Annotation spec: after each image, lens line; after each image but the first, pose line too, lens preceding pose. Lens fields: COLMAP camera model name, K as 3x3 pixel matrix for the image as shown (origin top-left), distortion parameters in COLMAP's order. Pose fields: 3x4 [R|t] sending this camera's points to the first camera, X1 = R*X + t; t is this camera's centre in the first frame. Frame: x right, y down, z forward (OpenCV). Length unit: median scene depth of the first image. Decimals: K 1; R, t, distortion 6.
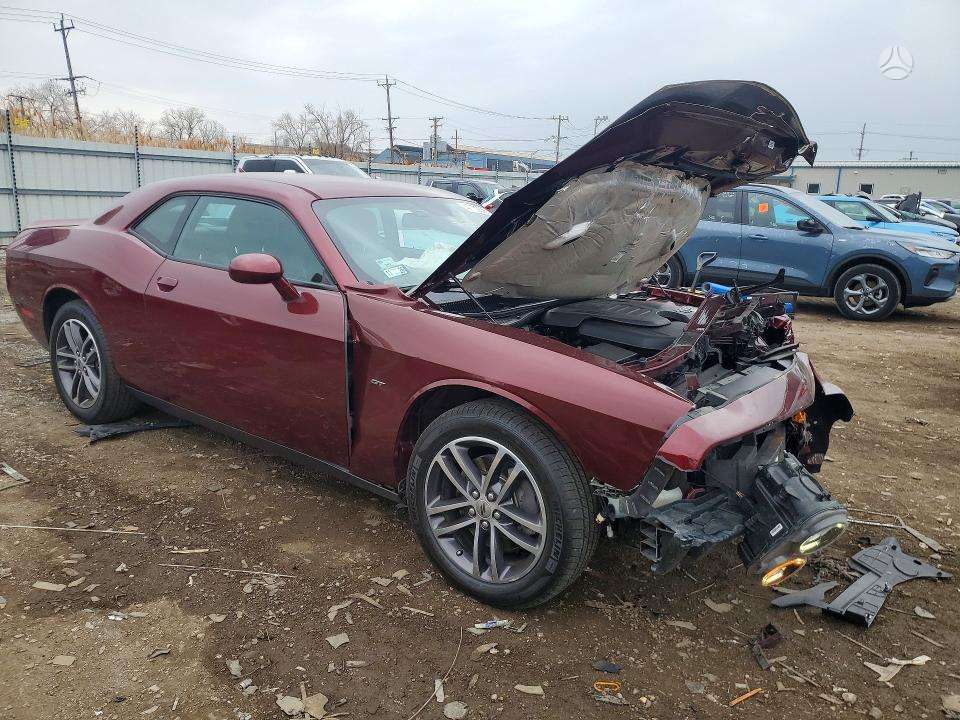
lens RADIAL K [[691.2, 0, 480.0], [0, 691.2, 360.0], [0, 0, 1]] dist [0.004111, 0.000924]
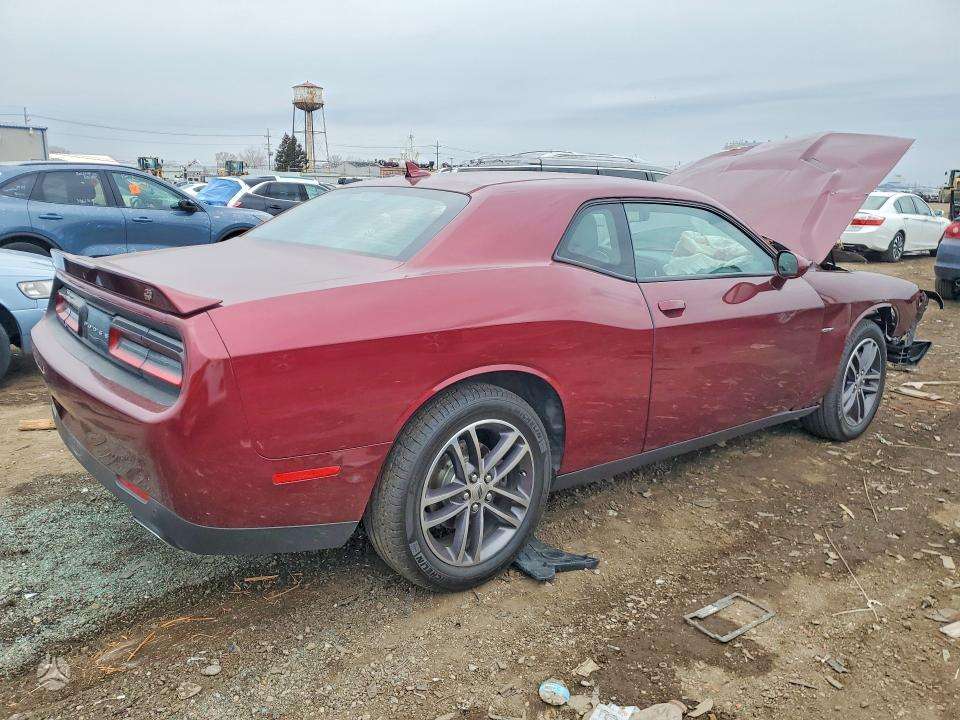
lens RADIAL K [[670.6, 0, 480.0], [0, 670.6, 360.0], [0, 0, 1]] dist [0.002136, -0.000045]
pose [[0.321272, -0.260314, 0.910506, -0.845471], [0.218834, 0.955861, 0.196065, -0.171345], [-0.921355, 0.136260, 0.364057, 0.604484]]
